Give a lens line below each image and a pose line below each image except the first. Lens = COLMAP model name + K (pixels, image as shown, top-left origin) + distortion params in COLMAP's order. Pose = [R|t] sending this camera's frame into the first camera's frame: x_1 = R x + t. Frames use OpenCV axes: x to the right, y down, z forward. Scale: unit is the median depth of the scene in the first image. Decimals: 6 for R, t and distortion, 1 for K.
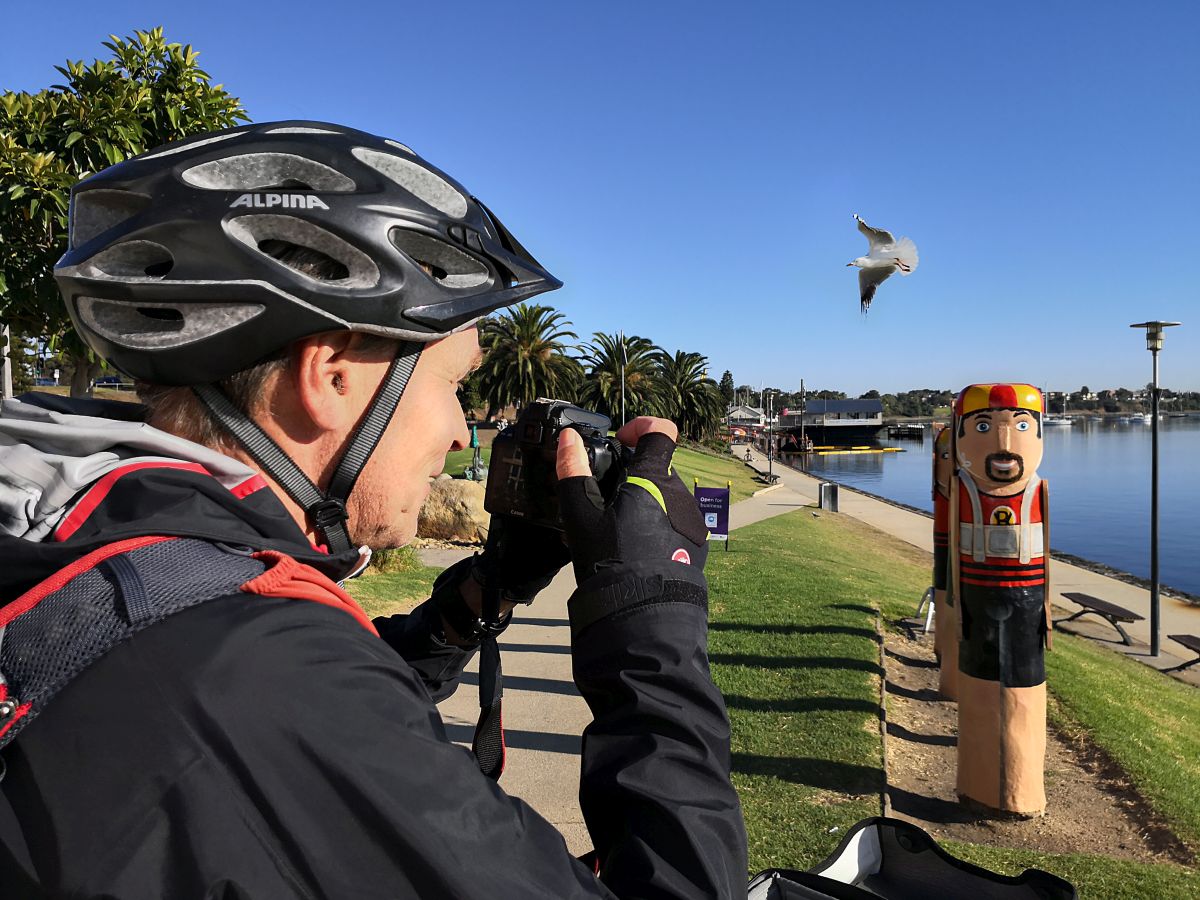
lens RADIAL K [[970.0, 0, 601.9], [0, 970.0, 440.2], [0, 0, 1]] dist [0.031582, -0.071371]
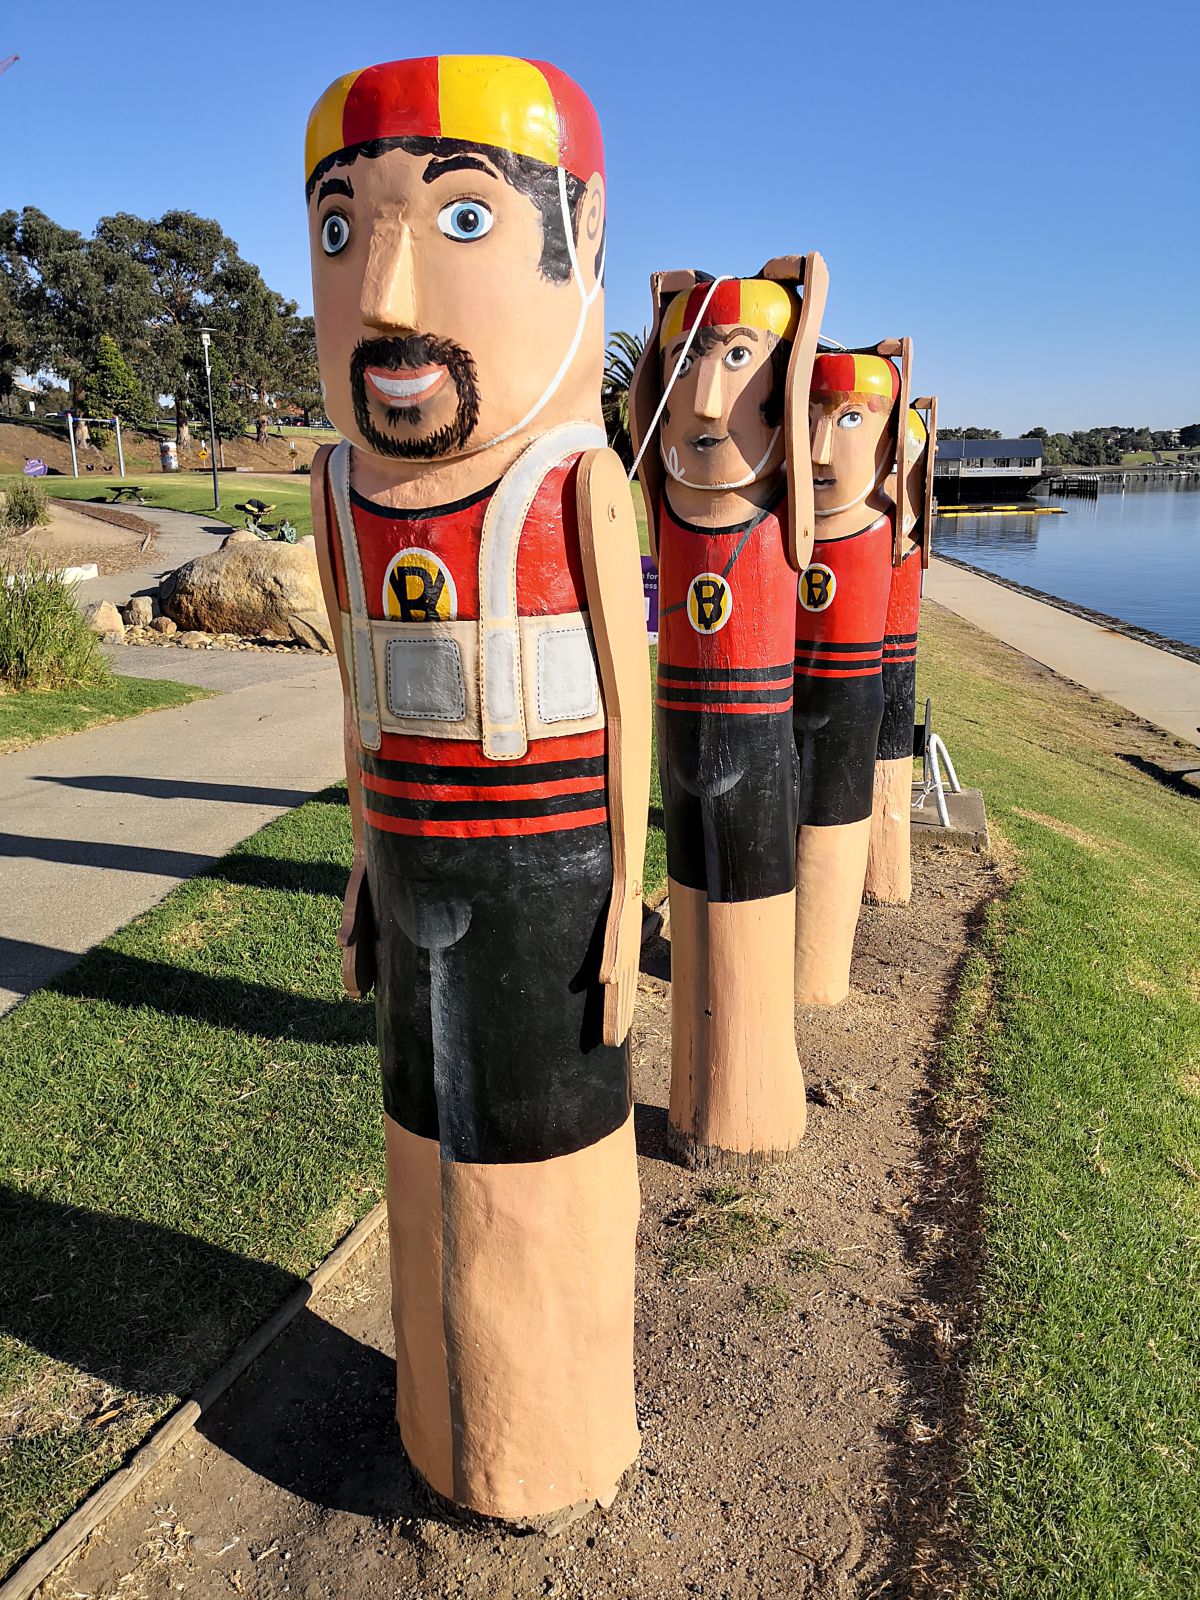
lens RADIAL K [[1293.3, 0, 627.2], [0, 1293.3, 794.9], [0, 0, 1]] dist [0.031582, -0.071371]
pose [[0.999664, 0.009425, -0.024126, 0.229264], [-0.003802, 0.974752, 0.223260, 0.025834], [0.025621, -0.223093, 0.974460, 0.305846]]
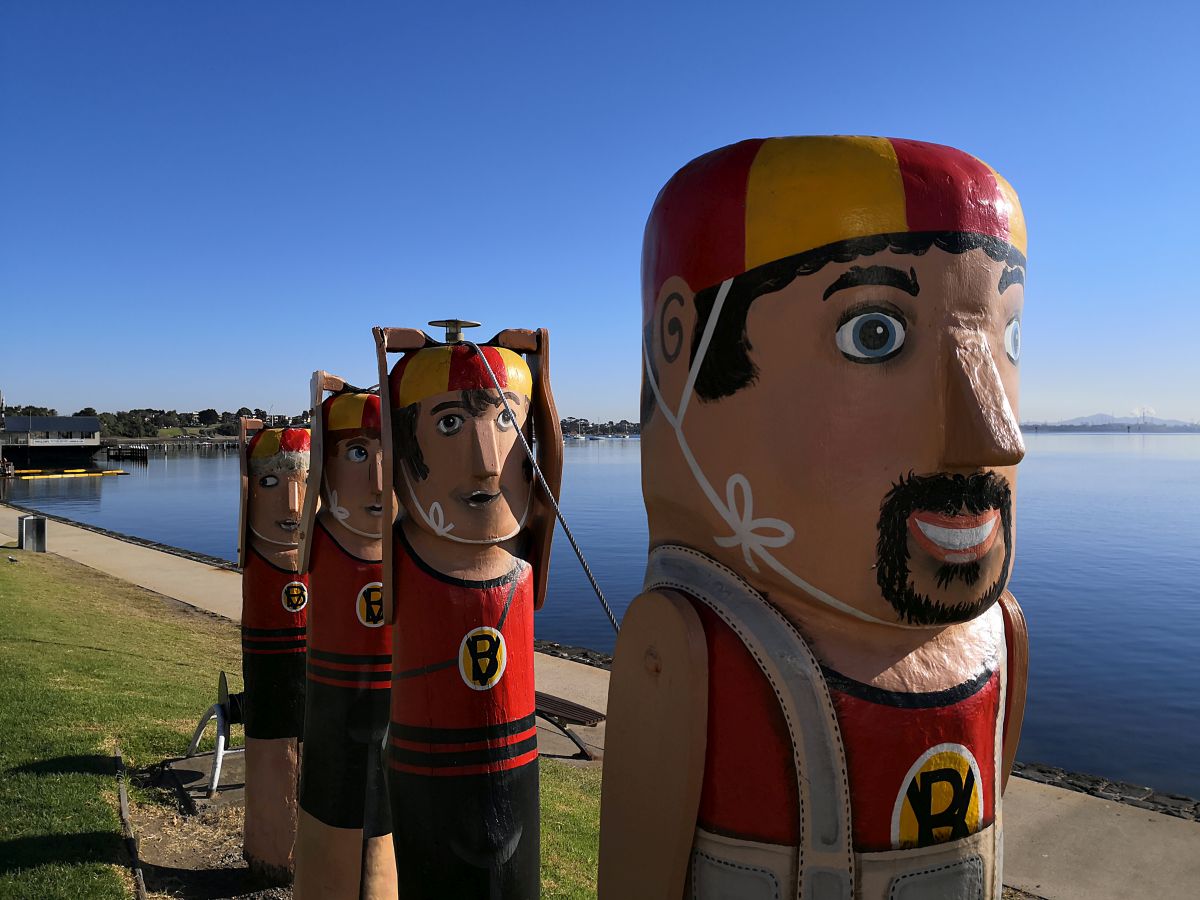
lens RADIAL K [[970.0, 0, 605.4], [0, 970.0, 453.8], [0, 0, 1]] dist [0.031582, -0.071371]
pose [[0.724808, 0.001036, 0.688950, 0.108819], [0.004765, 0.999967, -0.006516, 0.004874], [-0.688935, 0.008006, 0.724779, 0.432231]]
